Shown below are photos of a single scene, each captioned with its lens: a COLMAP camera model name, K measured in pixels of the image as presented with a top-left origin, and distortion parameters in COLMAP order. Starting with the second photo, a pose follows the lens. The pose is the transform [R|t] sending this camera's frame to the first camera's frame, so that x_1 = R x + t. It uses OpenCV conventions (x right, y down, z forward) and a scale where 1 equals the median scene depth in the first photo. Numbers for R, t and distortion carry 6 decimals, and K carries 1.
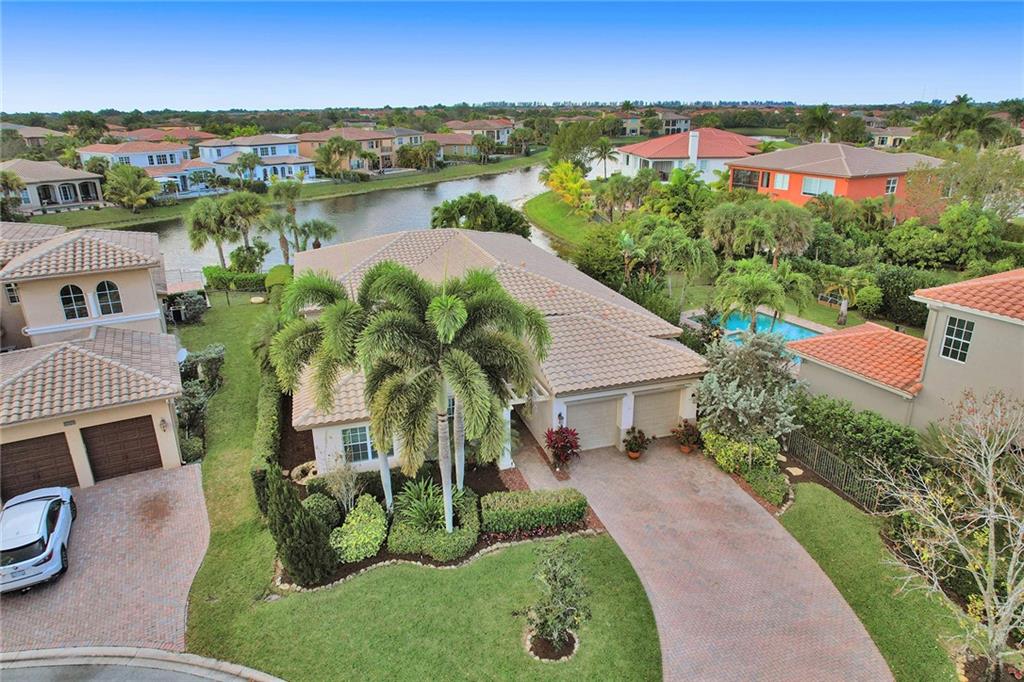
lens RADIAL K [[660.0, 0, 515.4], [0, 660.0, 341.6], [0, 0, 1]] dist [-0.063564, 0.054299]
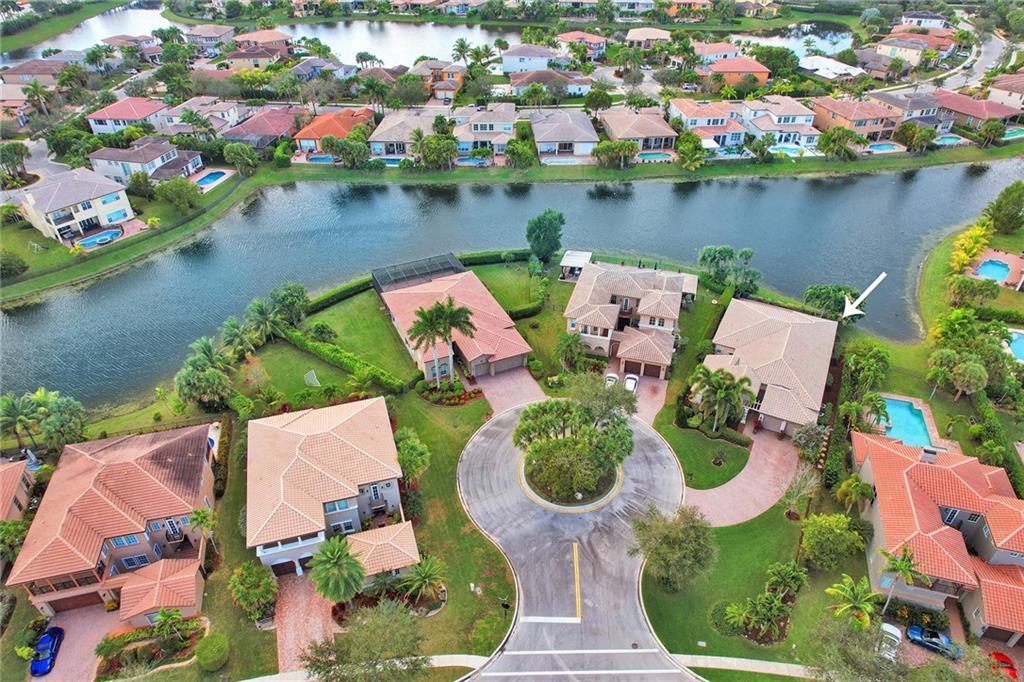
lens RADIAL K [[660.0, 0, 515.4], [0, 660.0, 341.6], [0, 0, 1]] dist [-0.063564, 0.054299]
pose [[0.712370, 0.415842, -0.565336, 0.918905], [-0.242198, 0.901727, 0.358089, -1.153988], [0.658688, -0.118168, 0.743079, -2.331357]]
